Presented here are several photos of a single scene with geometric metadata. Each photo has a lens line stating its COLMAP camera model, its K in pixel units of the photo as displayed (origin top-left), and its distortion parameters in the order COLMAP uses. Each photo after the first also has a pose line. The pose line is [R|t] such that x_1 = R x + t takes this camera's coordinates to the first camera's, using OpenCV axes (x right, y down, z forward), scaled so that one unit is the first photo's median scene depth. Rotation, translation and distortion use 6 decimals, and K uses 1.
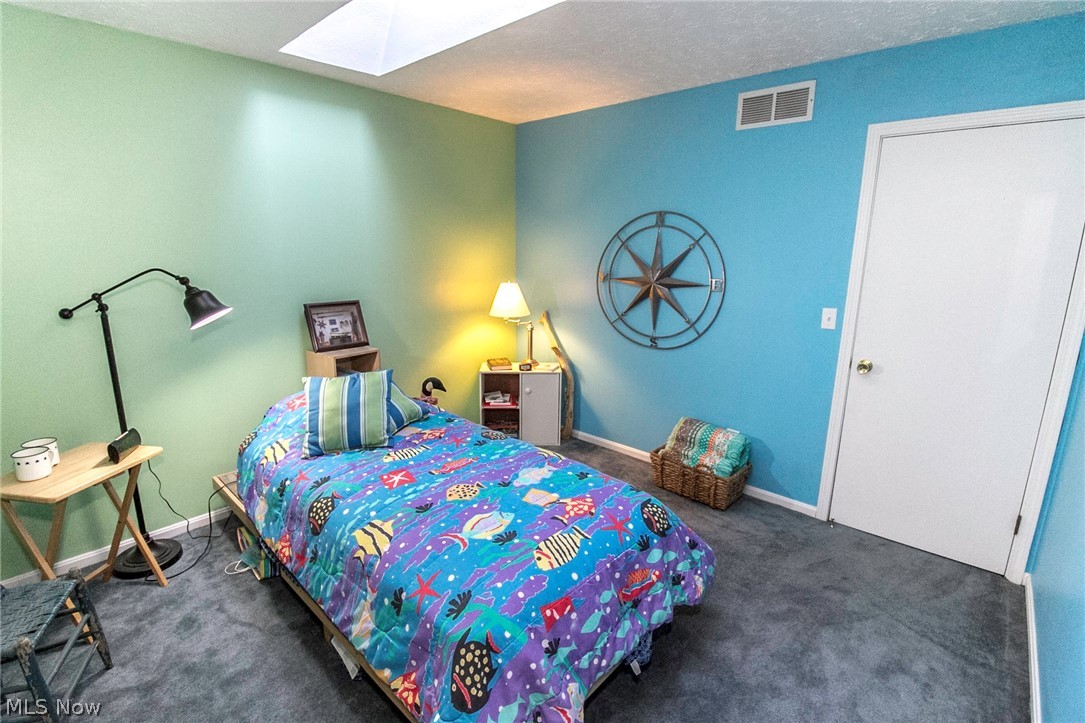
lens RADIAL K [[505.7, 0, 539.2], [0, 505.7, 360.1], [0, 0, 1]] dist [-0.003864, -0.000340]
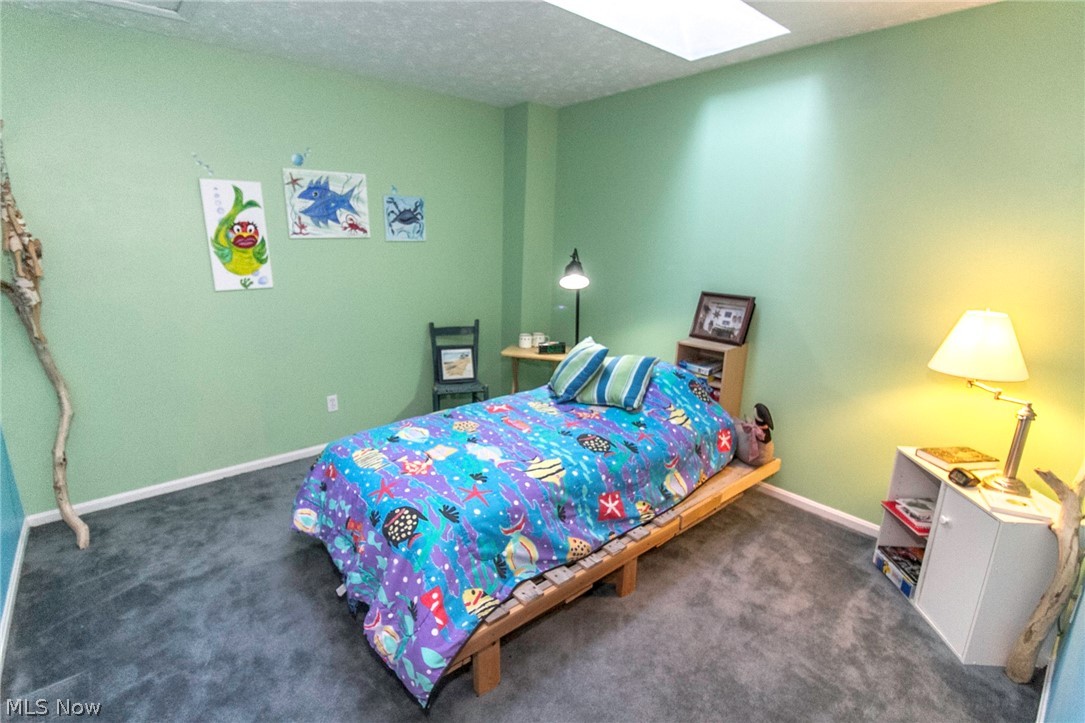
lens RADIAL K [[505.7, 0, 539.5], [0, 505.7, 361.5], [0, 0, 1]] dist [-0.003864, -0.000340]
pose [[-0.123247, 0.233538, -0.964505, 0.925600], [-0.235020, 0.937397, 0.257006, -0.238624], [0.964145, 0.258354, -0.060645, 1.113175]]
